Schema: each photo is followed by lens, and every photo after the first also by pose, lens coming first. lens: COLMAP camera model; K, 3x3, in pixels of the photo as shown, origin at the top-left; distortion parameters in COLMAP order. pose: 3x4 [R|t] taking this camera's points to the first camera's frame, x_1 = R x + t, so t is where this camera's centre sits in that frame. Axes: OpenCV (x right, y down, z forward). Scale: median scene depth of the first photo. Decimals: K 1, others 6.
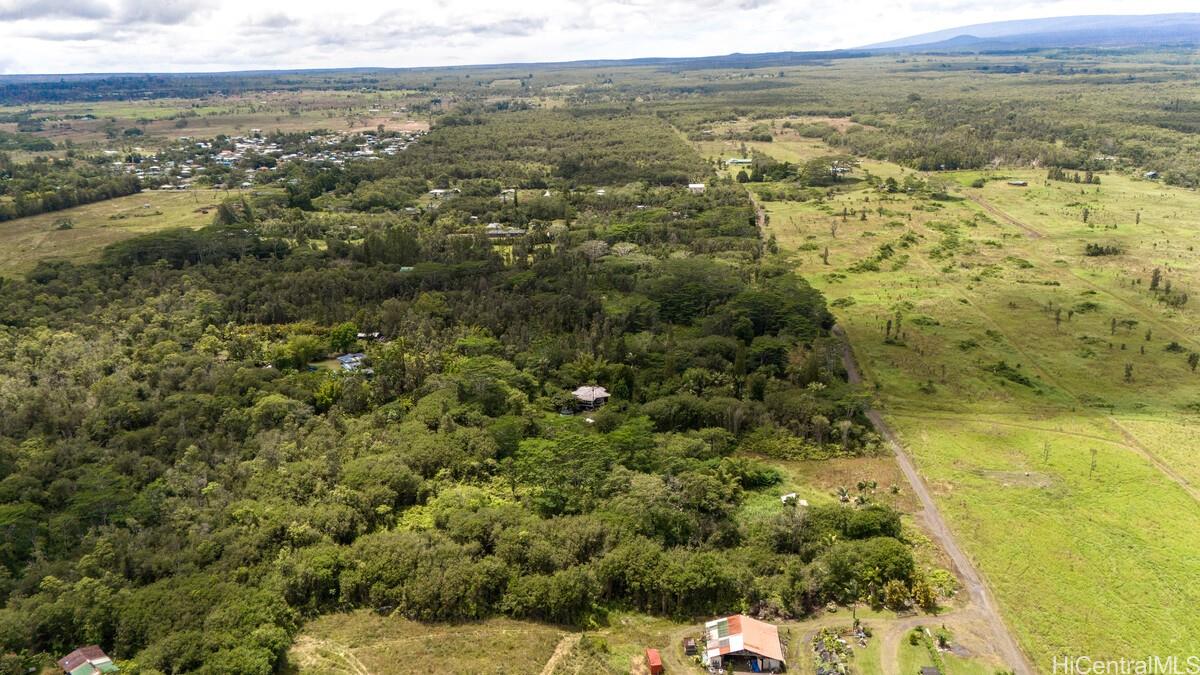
lens RADIAL K [[877.9, 0, 600.0], [0, 877.9, 337.5], [0, 0, 1]] dist [0.102545, -0.138082]
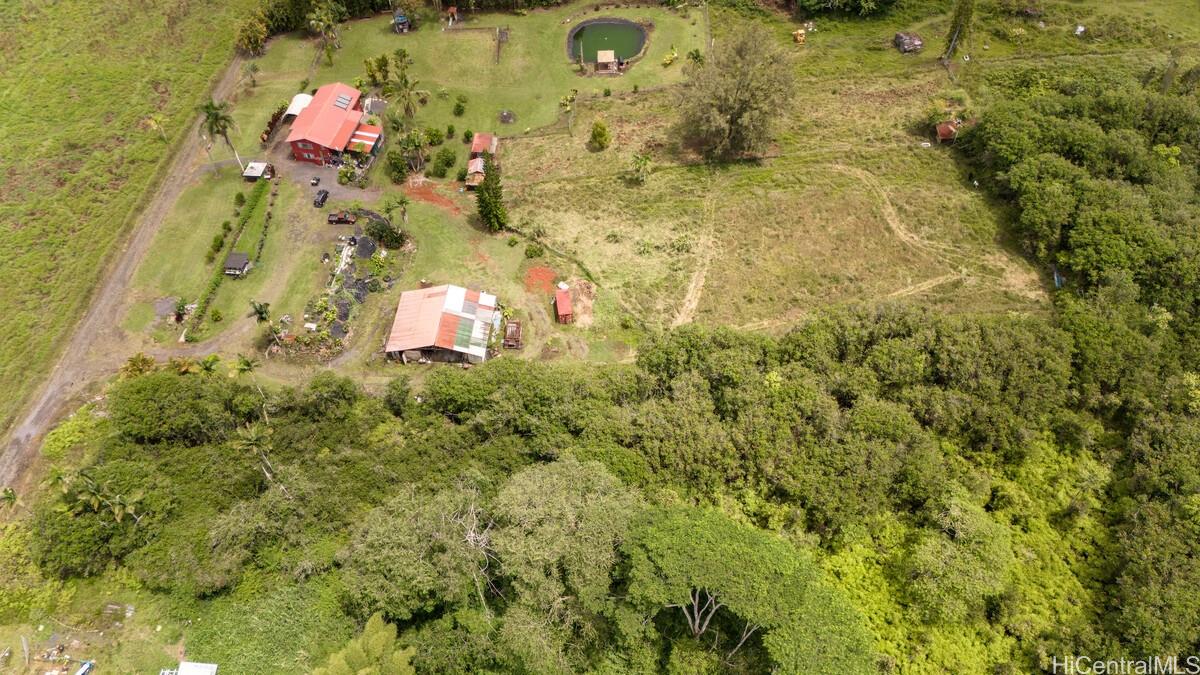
lens RADIAL K [[874.6, 0, 604.5], [0, 874.6, 338.4], [0, 0, 1]] dist [0.077407, -0.068609]
pose [[-0.999510, 0.025768, 0.017783, 0.010869], [0.026031, 0.368398, 0.929303, -0.326358], [0.017395, 0.929311, -0.368889, 1.248588]]
